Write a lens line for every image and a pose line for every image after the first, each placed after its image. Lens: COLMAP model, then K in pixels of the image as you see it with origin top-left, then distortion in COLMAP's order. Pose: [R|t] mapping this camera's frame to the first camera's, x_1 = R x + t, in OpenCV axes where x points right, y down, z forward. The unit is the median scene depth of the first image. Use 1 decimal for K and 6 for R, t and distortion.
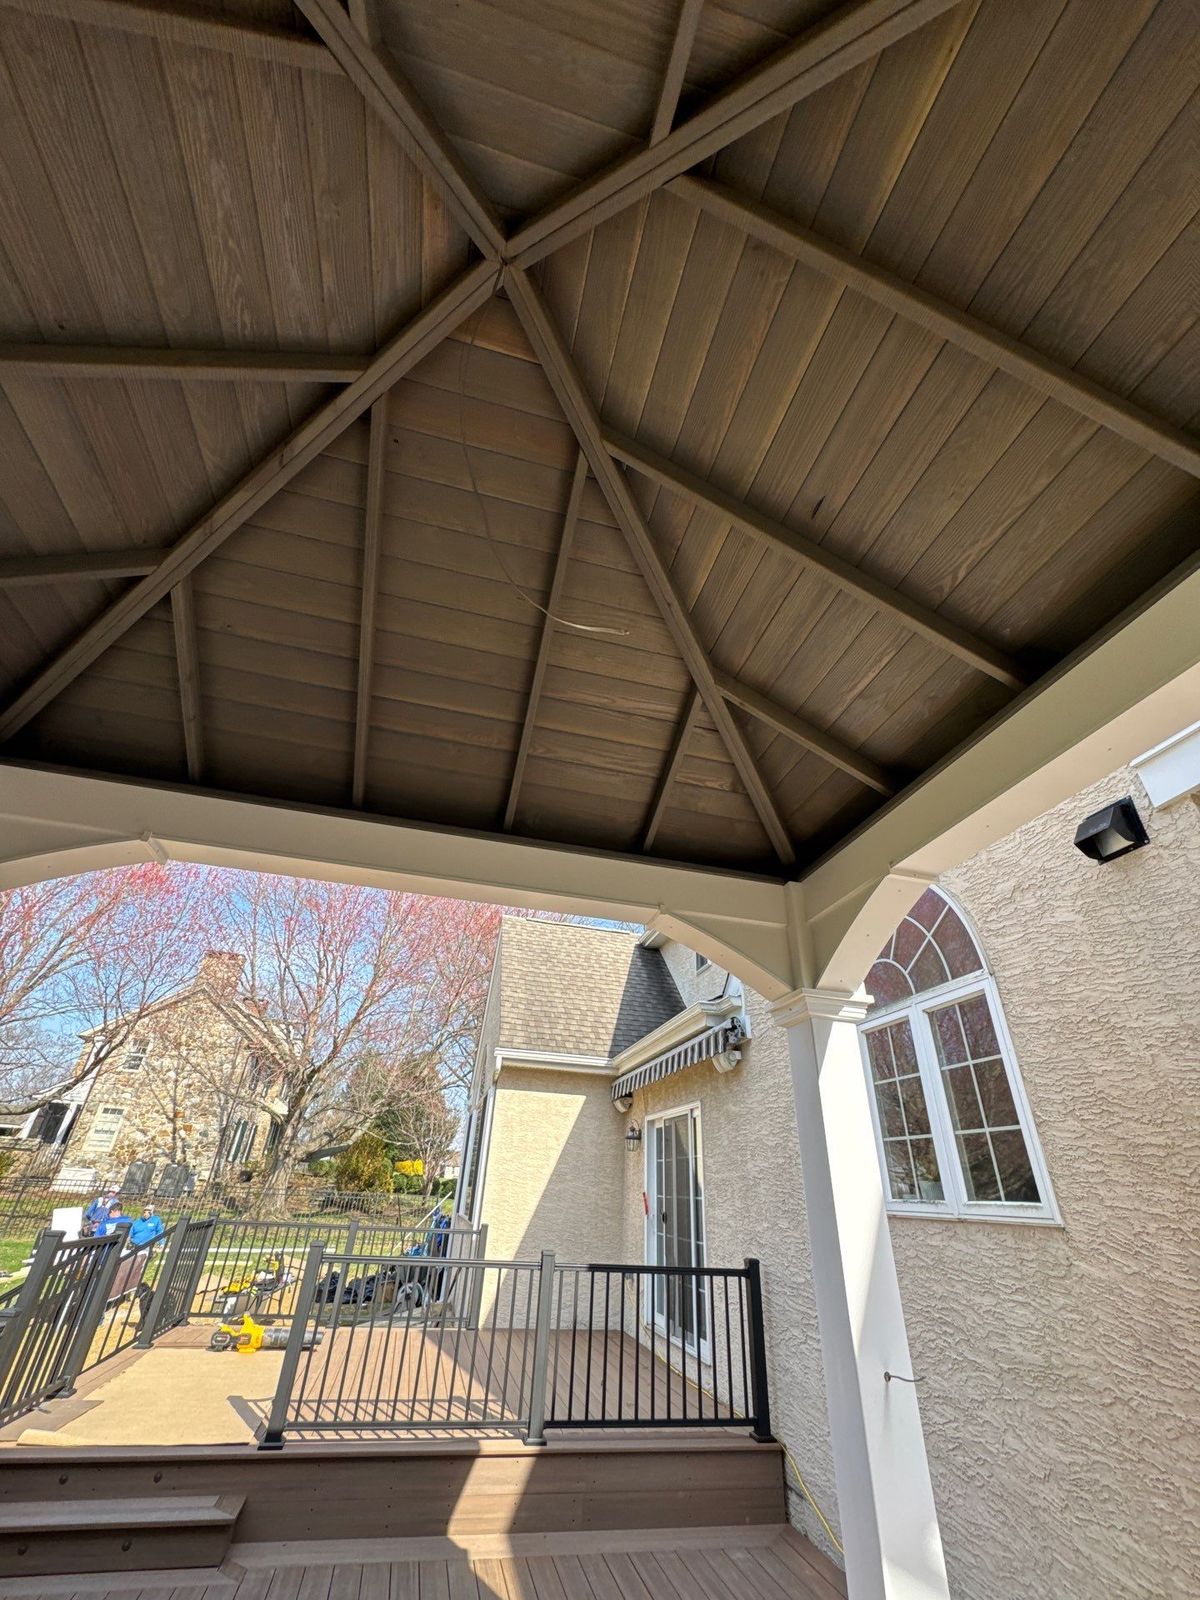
lens RADIAL K [[638.1, 0, 603.1], [0, 638.1, 801.4], [0, 0, 1]] dist [-0.005607, 0.000835]
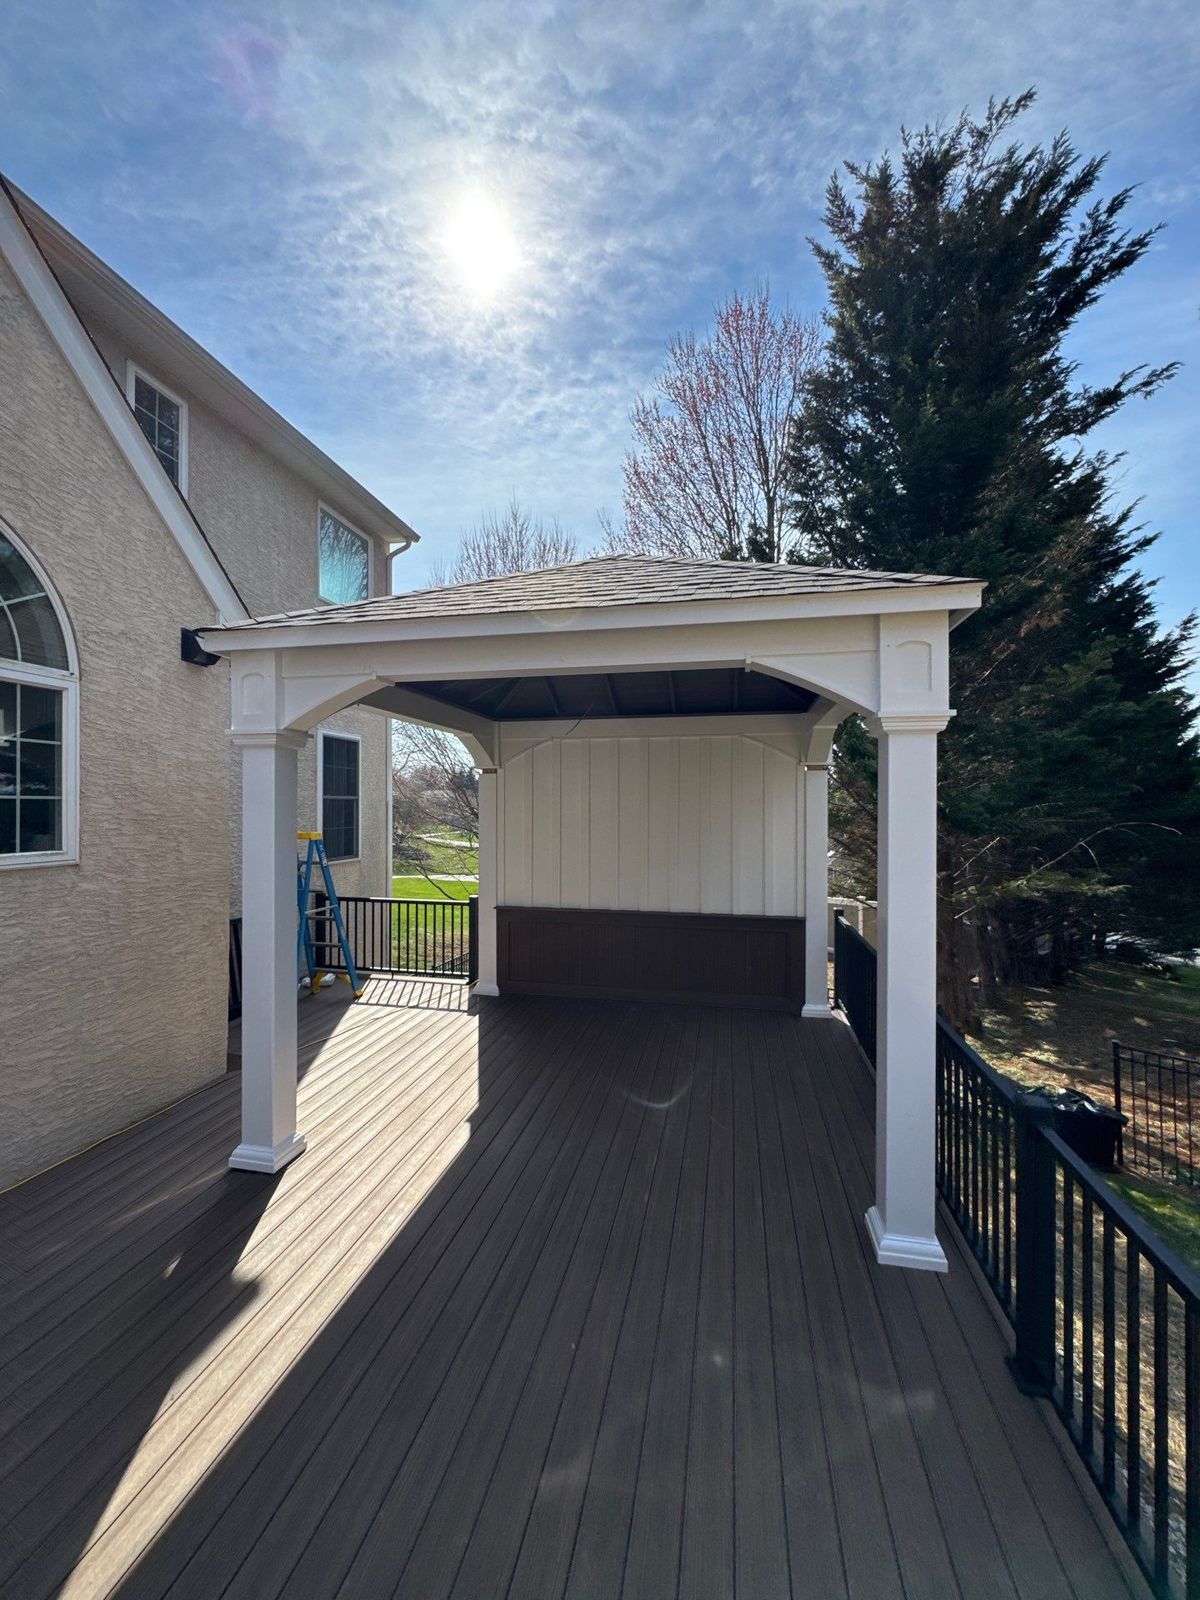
lens RADIAL K [[638.1, 0, 603.1], [0, 638.1, 801.4], [0, 0, 1]] dist [-0.005607, 0.000835]
pose [[-0.899575, -0.046163, 0.434319, -0.916369], [-0.266733, 0.845490, -0.462601, 0.894541], [-0.345858, -0.531992, -0.772895, 1.757613]]
